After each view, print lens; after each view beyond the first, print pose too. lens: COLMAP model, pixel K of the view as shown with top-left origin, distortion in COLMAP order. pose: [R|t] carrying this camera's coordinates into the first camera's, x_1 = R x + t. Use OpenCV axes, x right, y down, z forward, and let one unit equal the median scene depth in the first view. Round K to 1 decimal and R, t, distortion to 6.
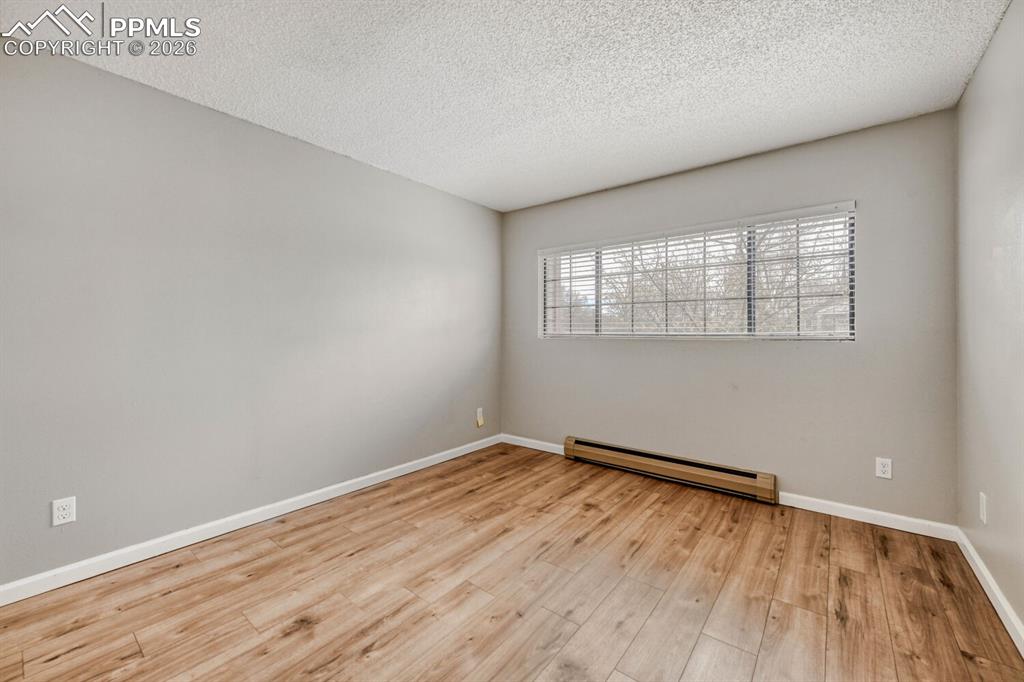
lens RADIAL K [[410.7, 0, 509.9], [0, 410.7, 337.8], [0, 0, 1]] dist [-0.003223, 0.001854]
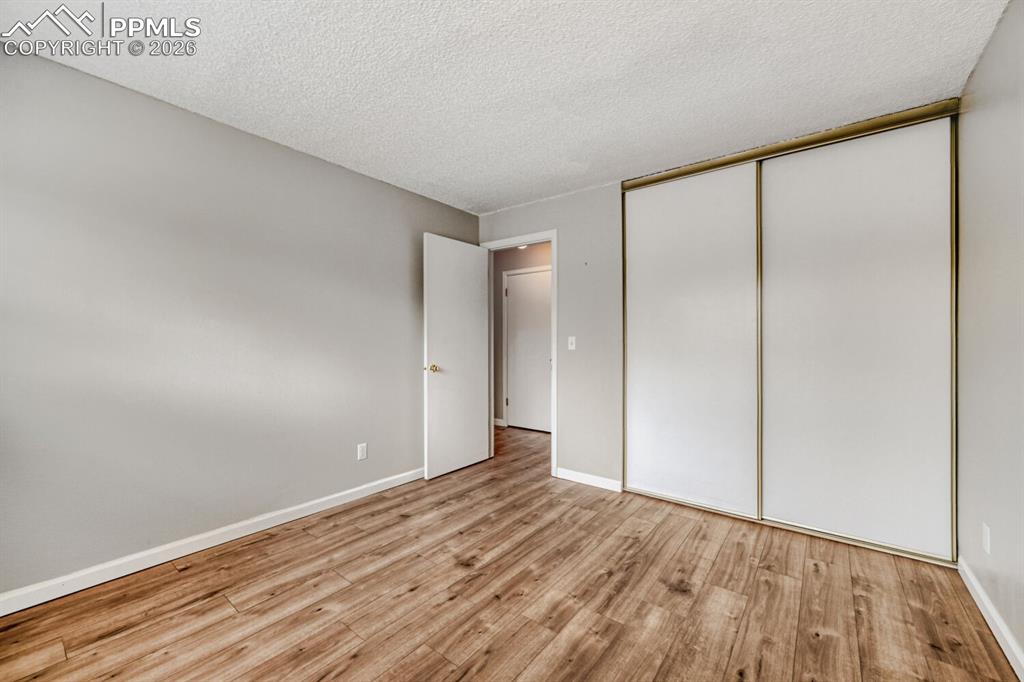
lens RADIAL K [[410.7, 0, 509.6], [0, 410.7, 341.8], [0, 0, 1]] dist [-0.003223, 0.001854]
pose [[-0.999968, -0.005010, -0.006240, 0.001503], [-0.005087, 0.999909, 0.012499, -0.029620], [0.006176, 0.012531, -0.999902, 2.099091]]
